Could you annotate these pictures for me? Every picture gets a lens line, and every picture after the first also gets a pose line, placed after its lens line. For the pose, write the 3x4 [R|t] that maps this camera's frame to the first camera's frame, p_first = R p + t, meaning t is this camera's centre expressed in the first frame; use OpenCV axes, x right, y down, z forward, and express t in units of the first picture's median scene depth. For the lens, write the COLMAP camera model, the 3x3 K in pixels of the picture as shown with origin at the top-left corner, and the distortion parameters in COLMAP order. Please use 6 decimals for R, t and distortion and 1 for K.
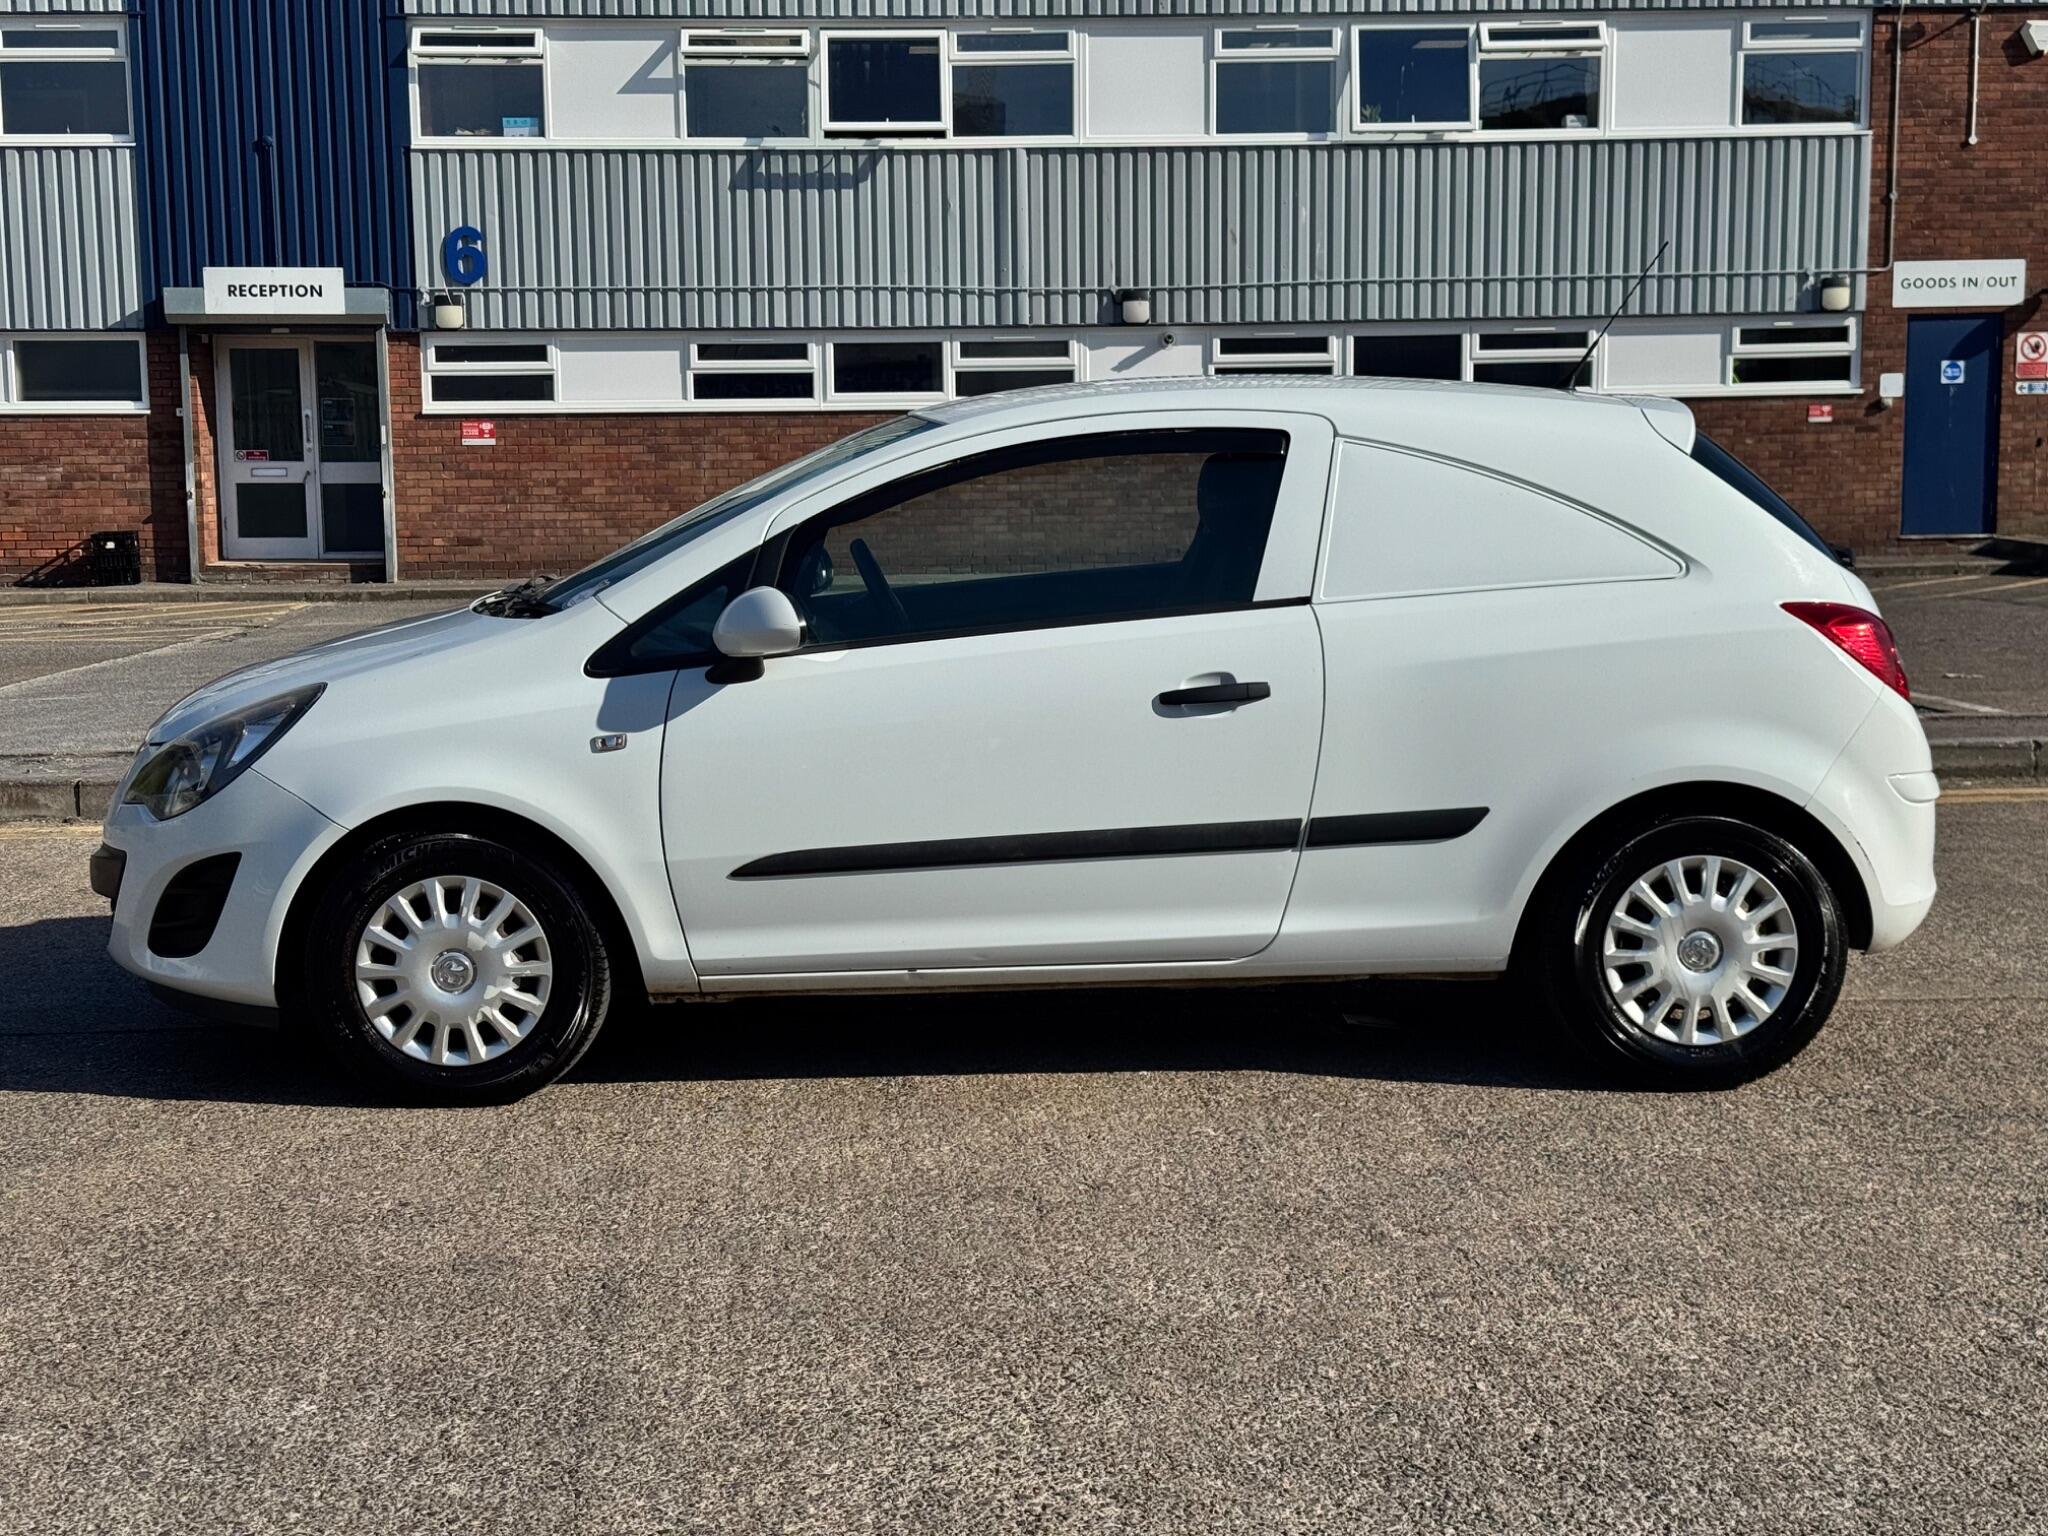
lens RADIAL K [[2881.1, 0, 973.5], [0, 2881.1, 776.8], [0, 0, 1]] dist [0.115078, 0.000000]
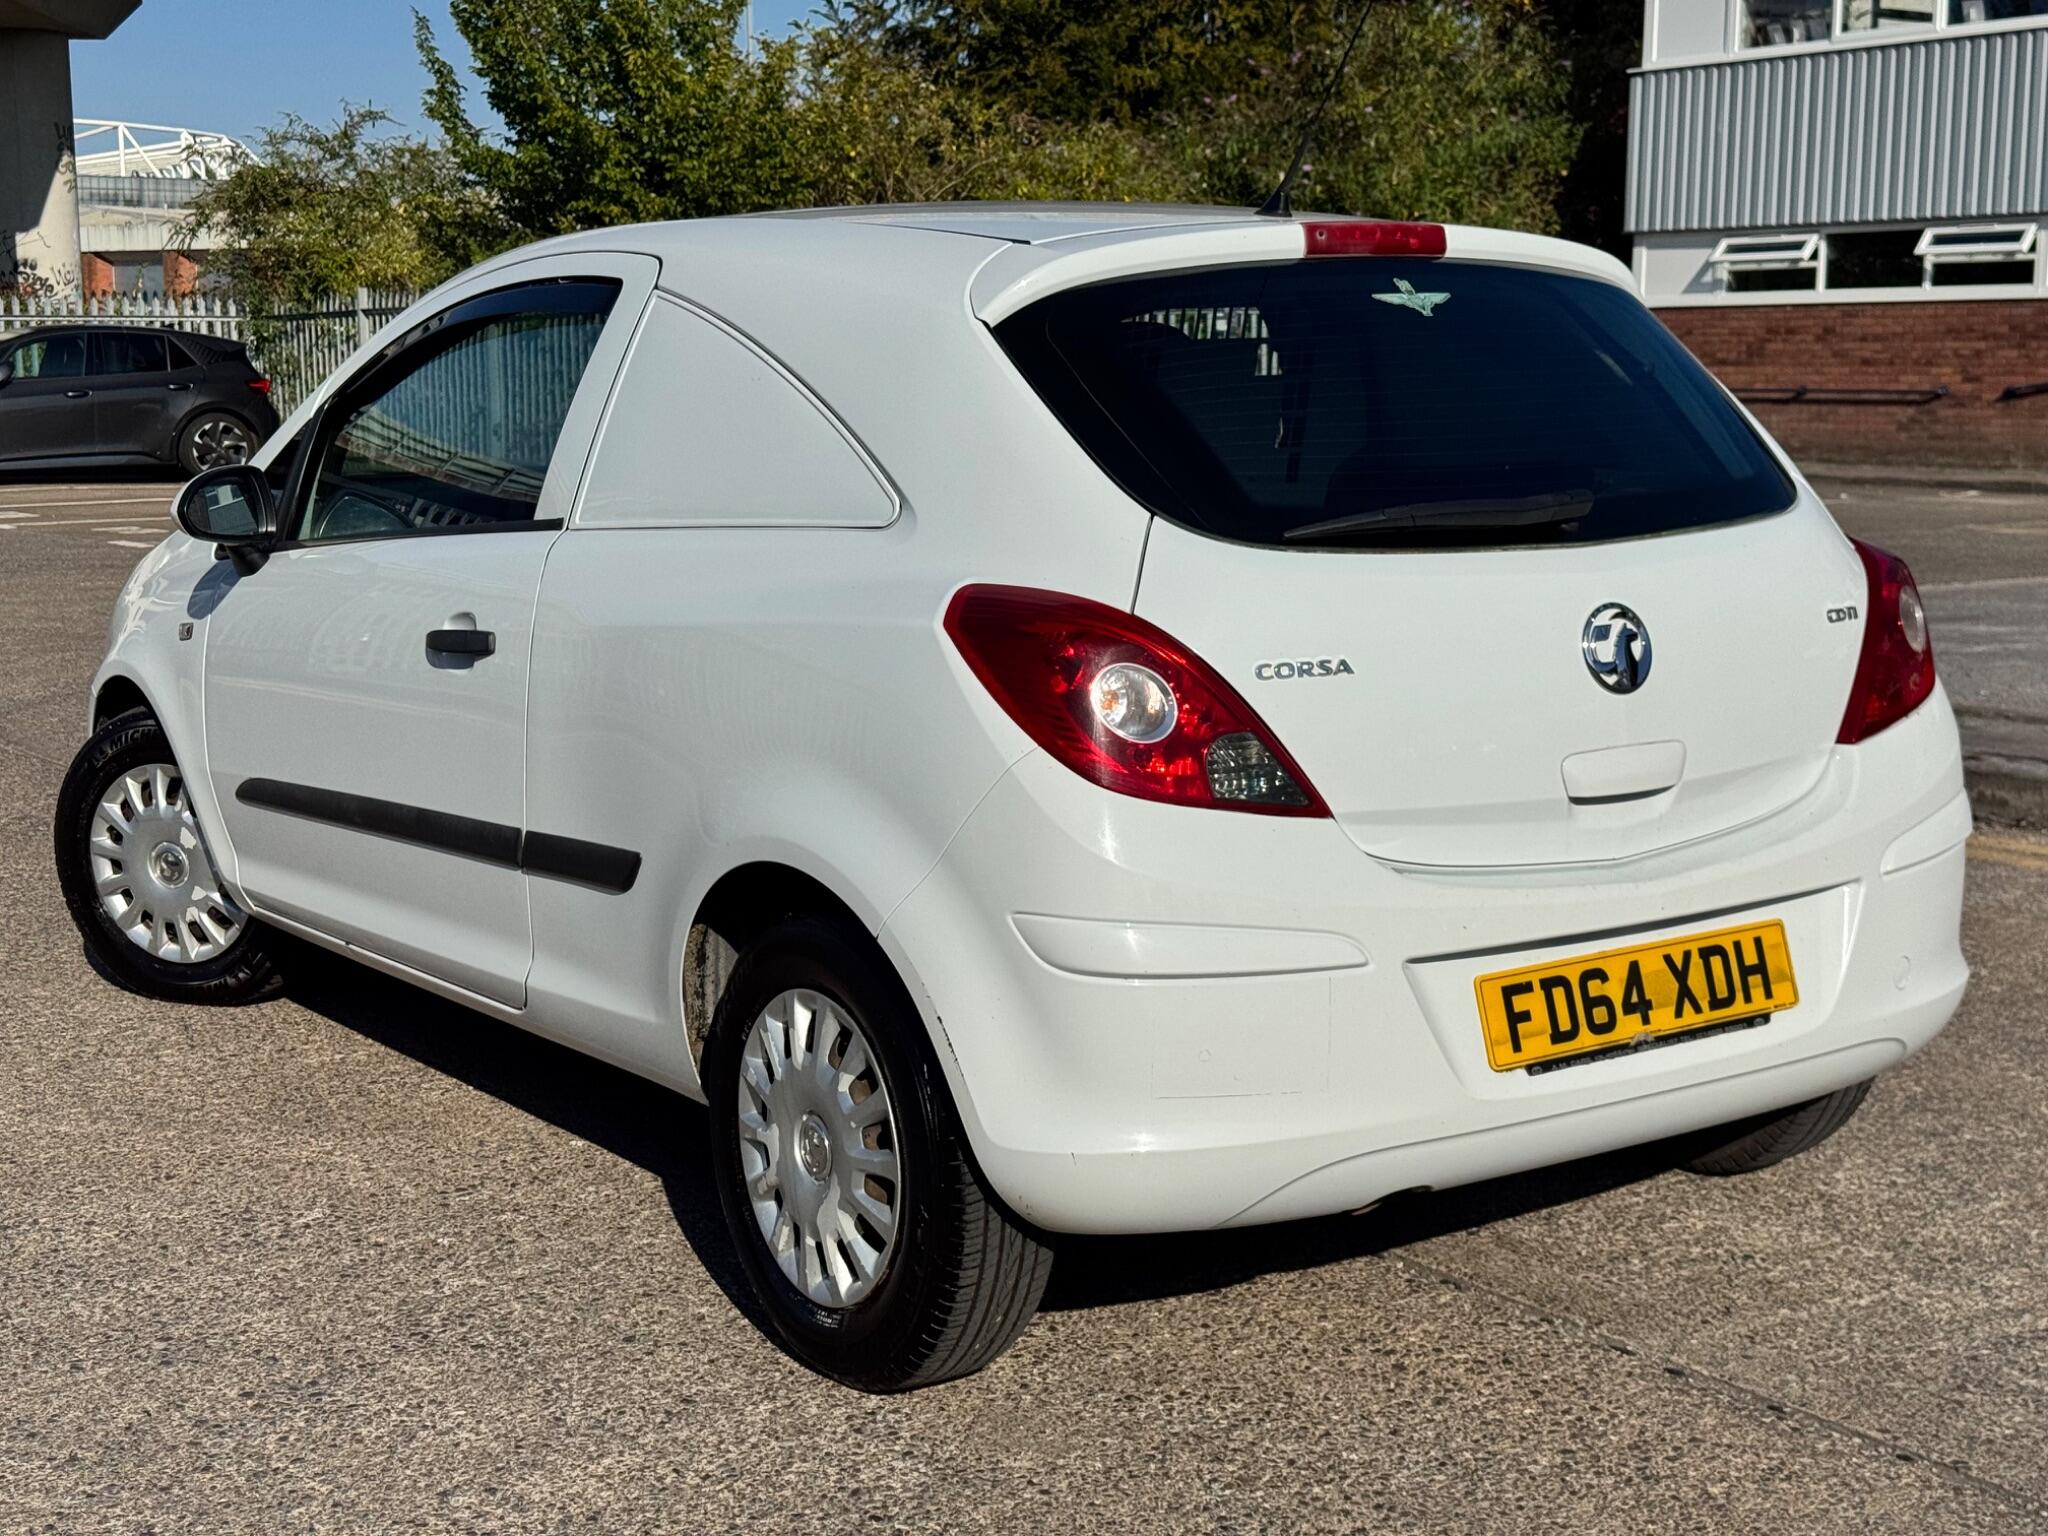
lens RADIAL K [[2881.1, 0, 1027.3], [0, 2881.1, 781.1], [0, 0, 1]] dist [0.115078, 0.000000]
pose [[0.543991, 0.131346, -0.828747, 0.506000], [-0.103612, 0.990629, 0.088991, -0.048521], [0.832669, 0.037458, 0.552502, 0.466399]]
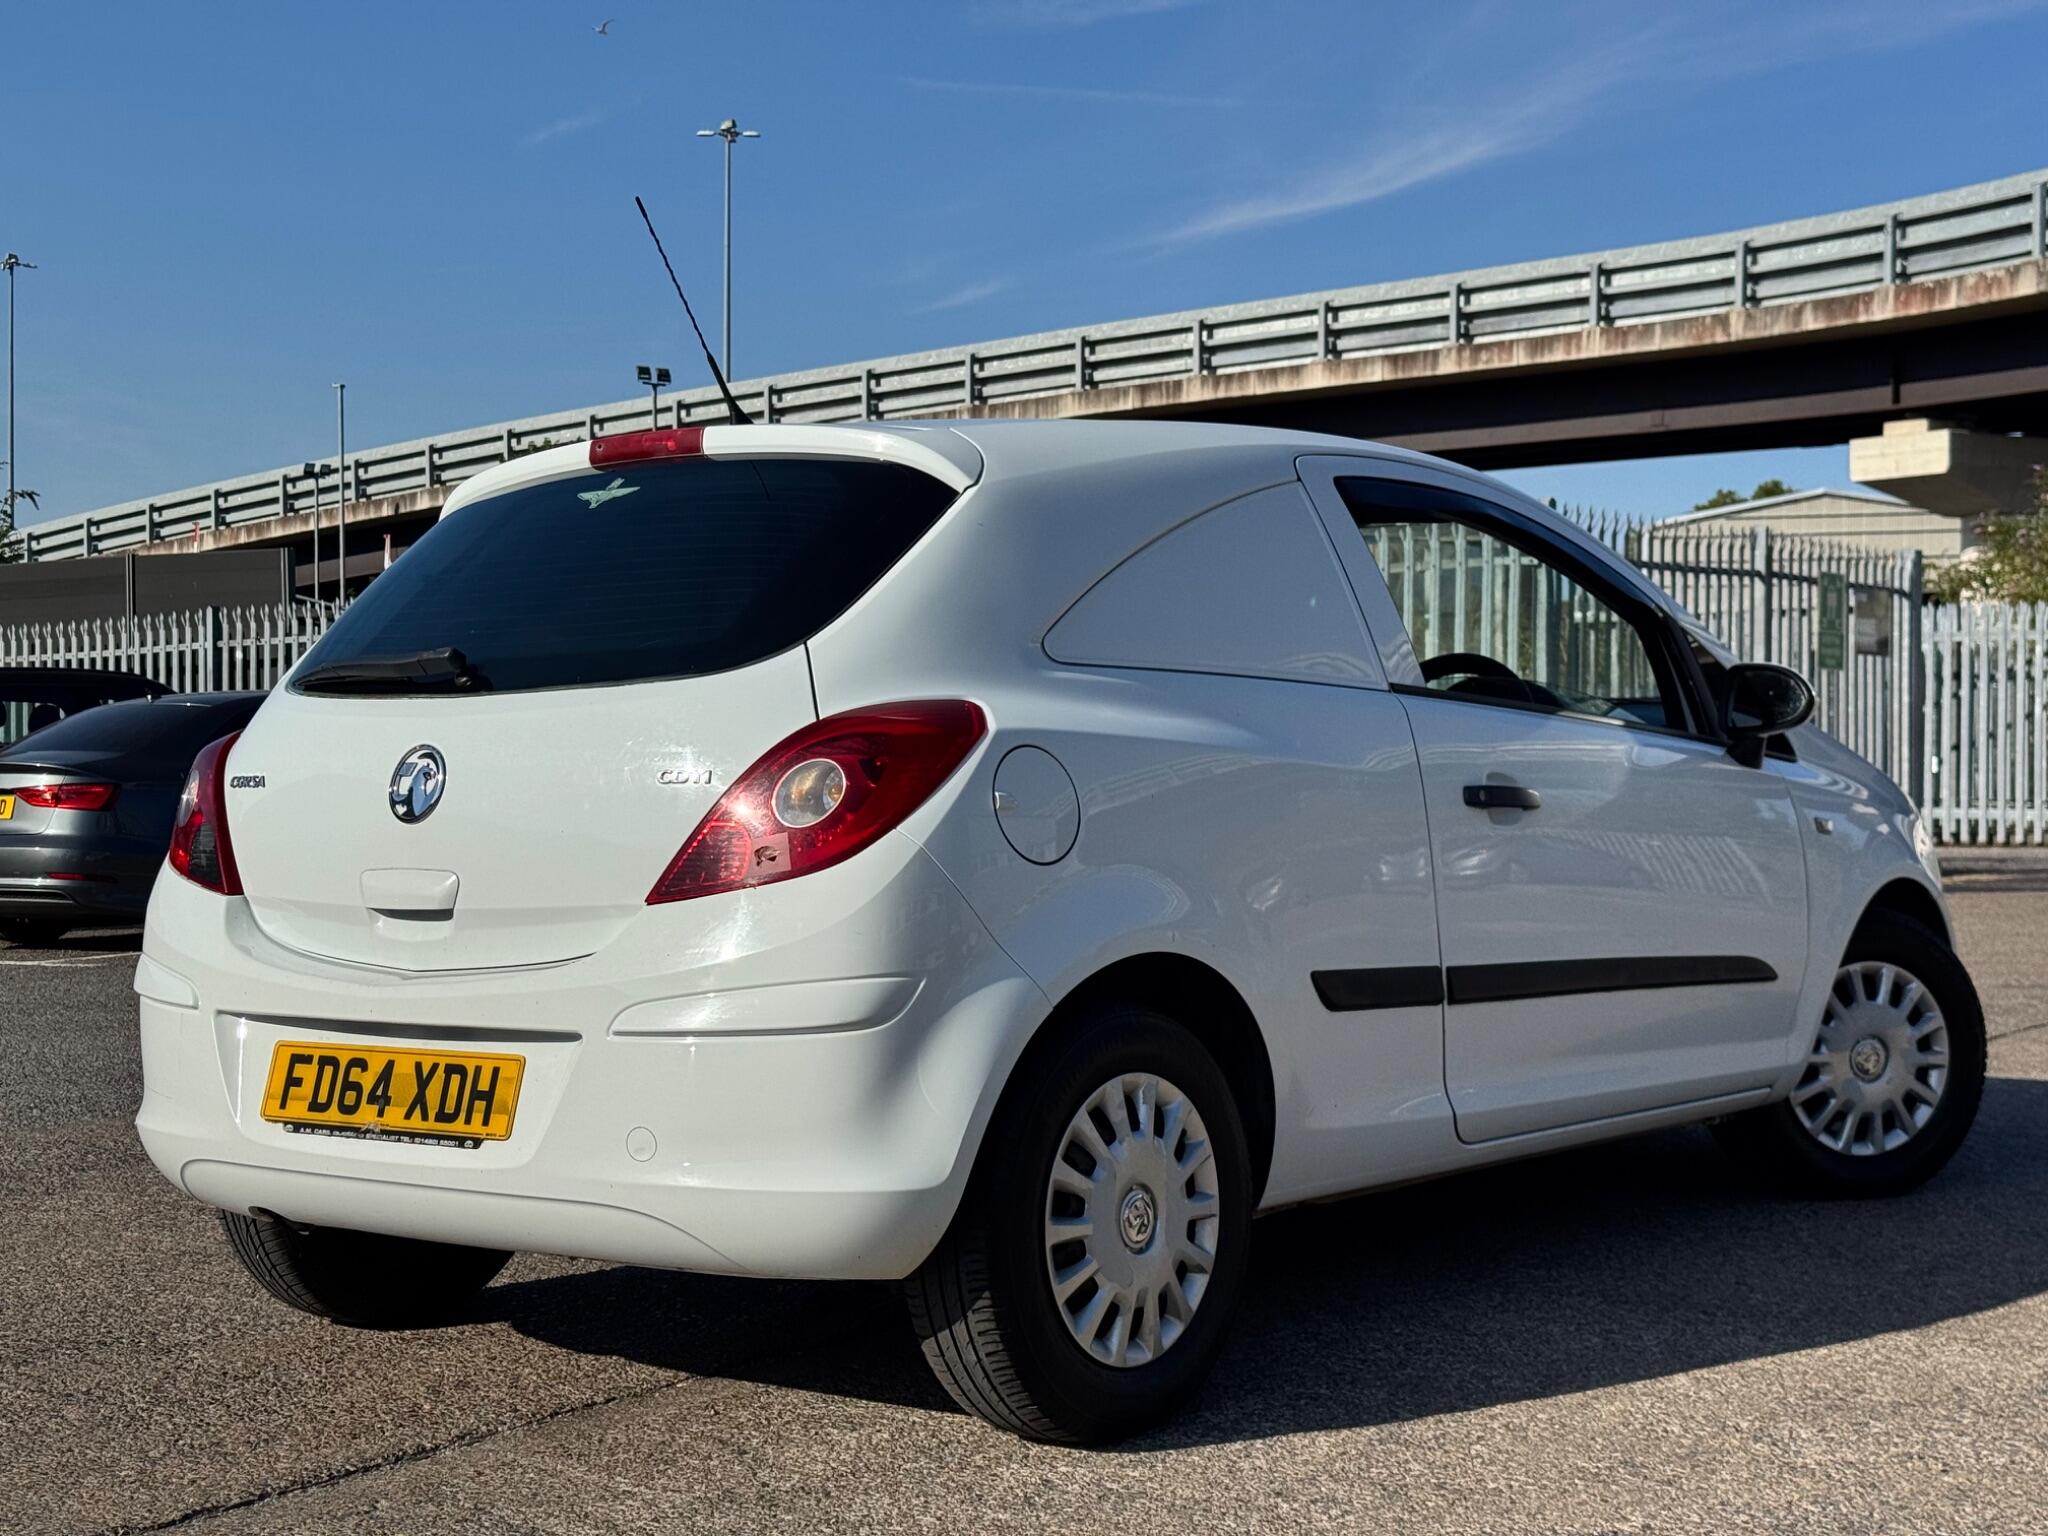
lens RADIAL K [[2881.1, 0, 1032.9], [0, 2881.1, 758.4], [0, 0, 1]] dist [0.115078, 0.000000]
pose [[-0.655618, 0.021856, -0.754776, 0.498315], [-0.076701, 0.992483, 0.095363, -0.093716], [0.751187, 0.120414, -0.649013, 1.109594]]
